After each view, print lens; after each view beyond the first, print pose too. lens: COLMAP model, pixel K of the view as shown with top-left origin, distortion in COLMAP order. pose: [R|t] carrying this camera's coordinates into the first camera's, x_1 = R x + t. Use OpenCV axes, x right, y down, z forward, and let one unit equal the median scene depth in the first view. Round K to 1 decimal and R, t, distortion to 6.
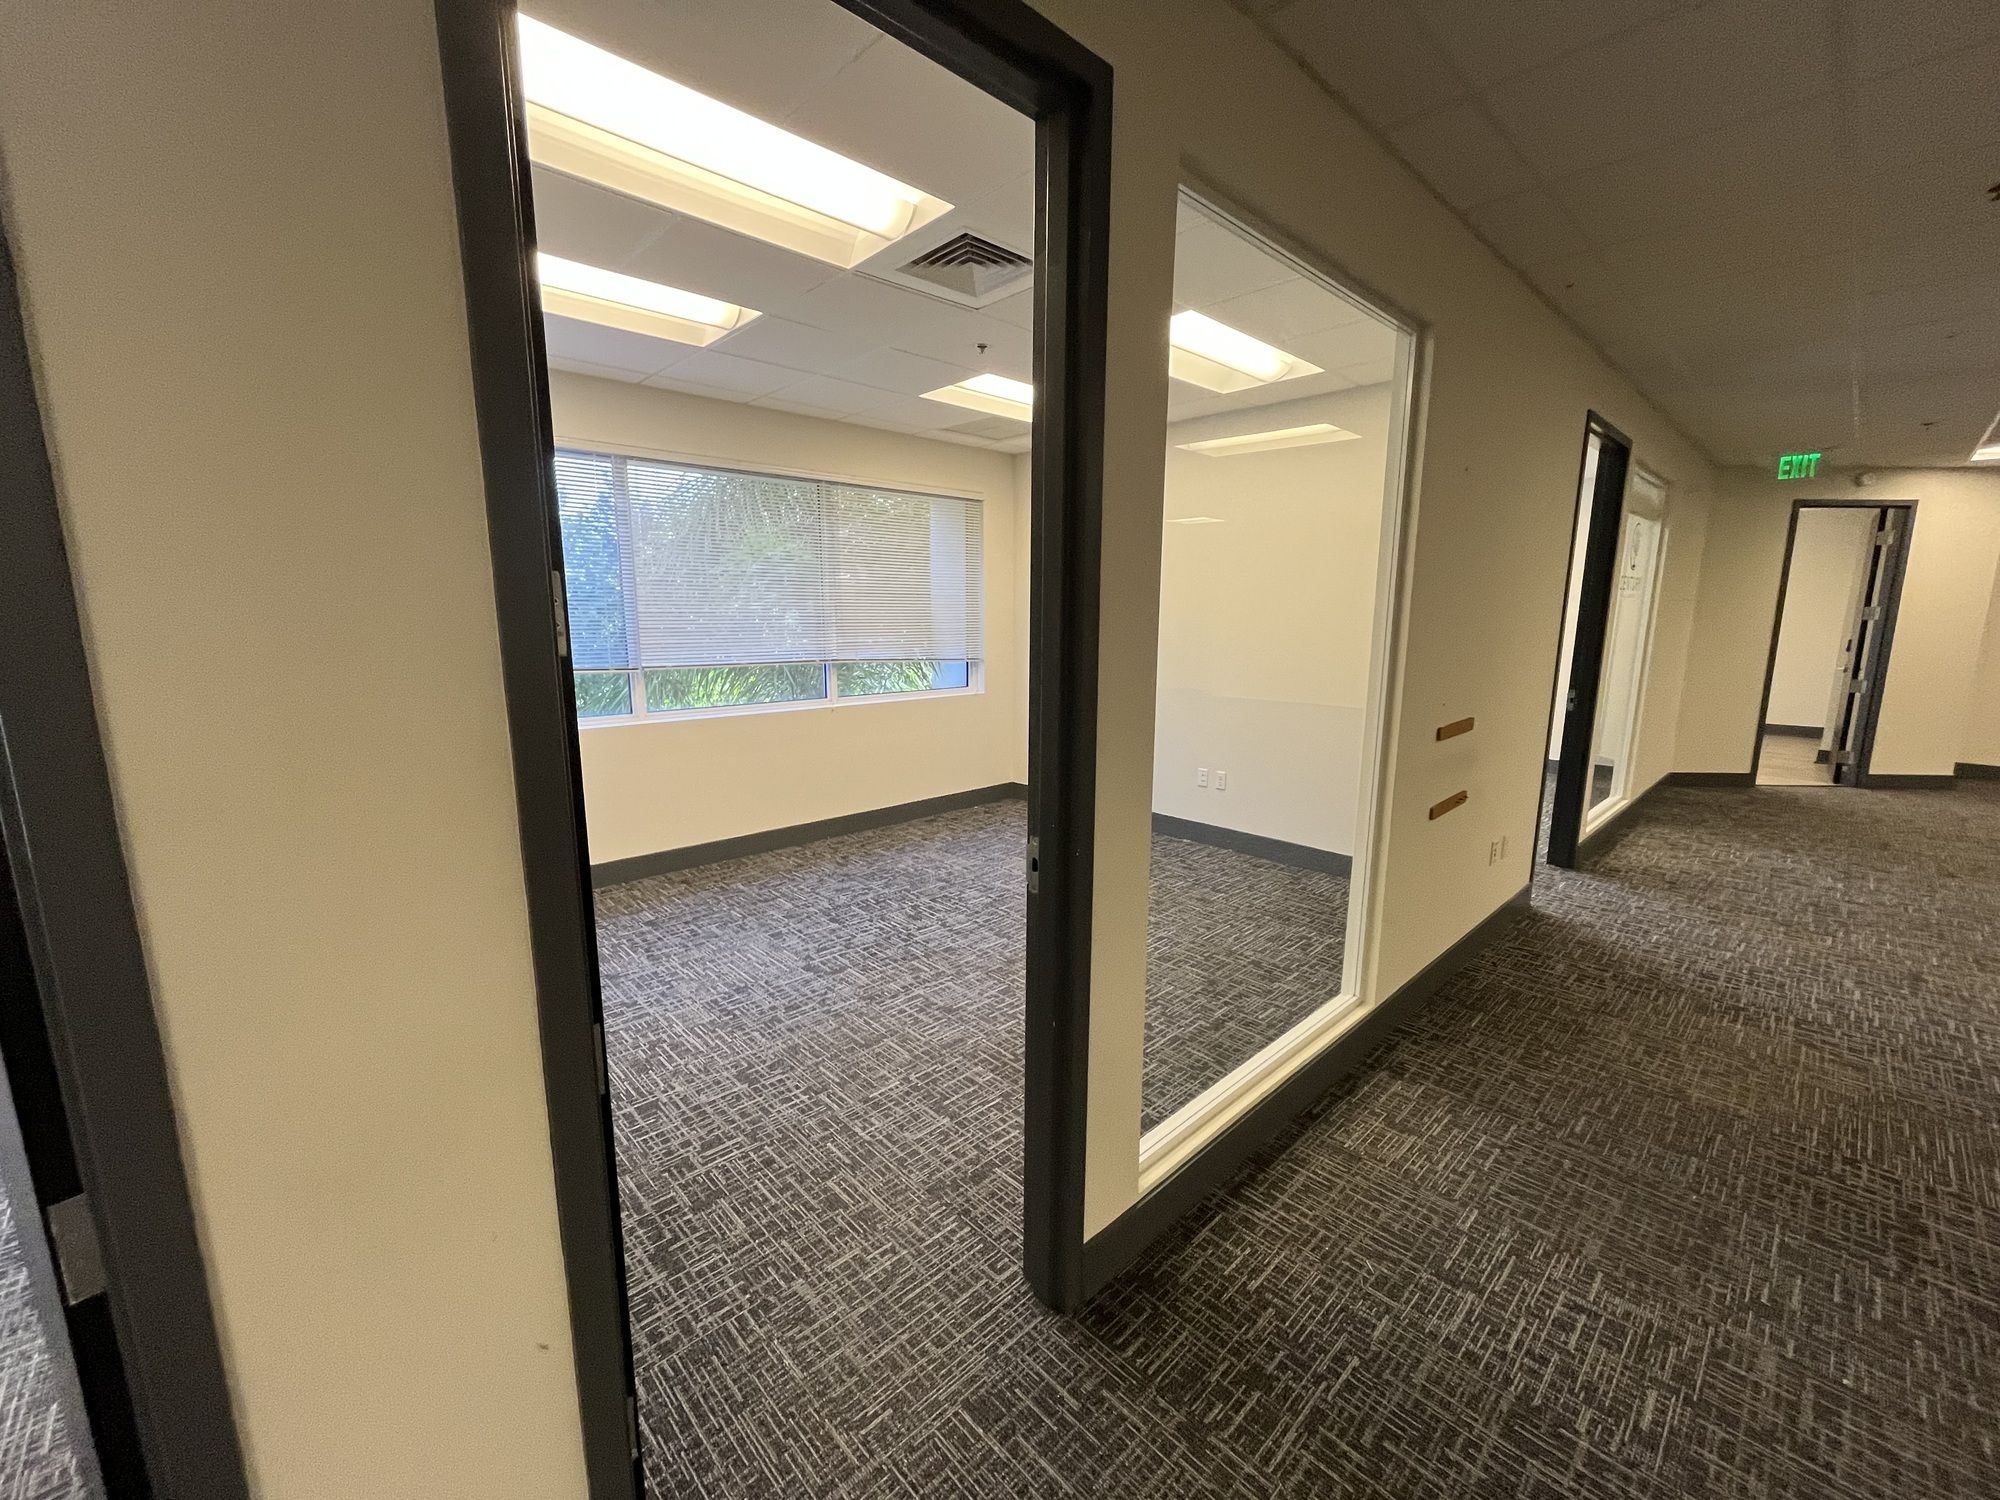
lens RADIAL K [[804.1, 0, 1001.9], [0, 804.1, 753.7], [0, 0, 1]] dist [-0.002176, -0.000494]
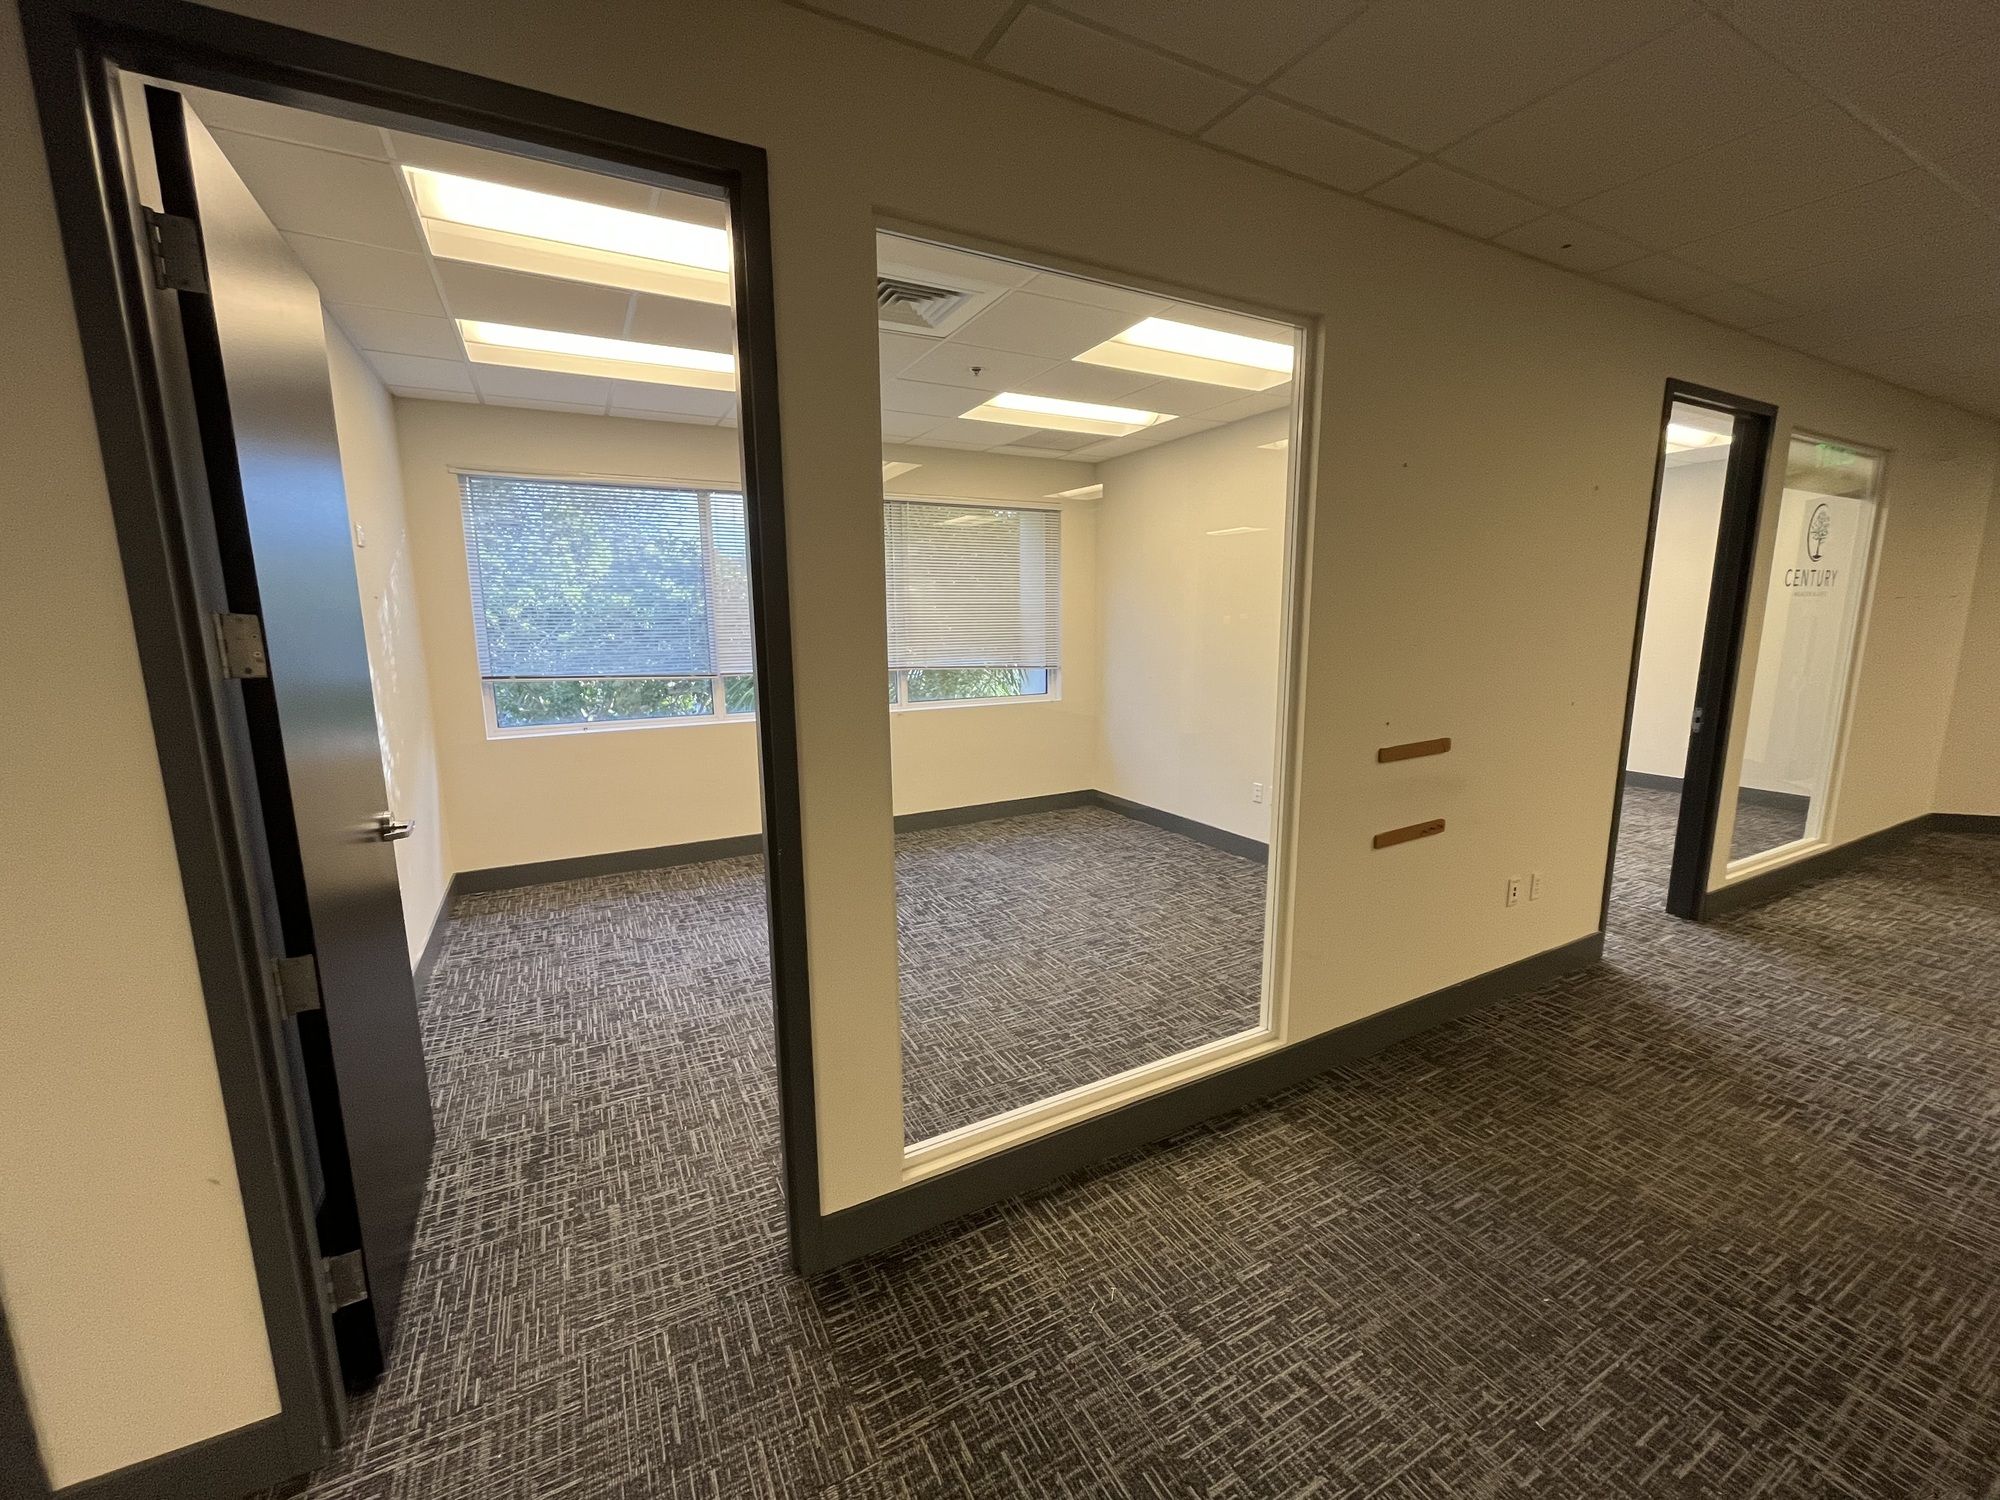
lens RADIAL K [[804.1, 0, 1001.9], [0, 804.1, 753.7], [0, 0, 1]] dist [-0.002176, -0.000494]
pose [[0.966069, 0.031795, -0.256320, 0.440577], [-0.032787, 0.999462, 0.000405, -0.015167], [0.256195, 0.008013, 0.966592, 0.006868]]
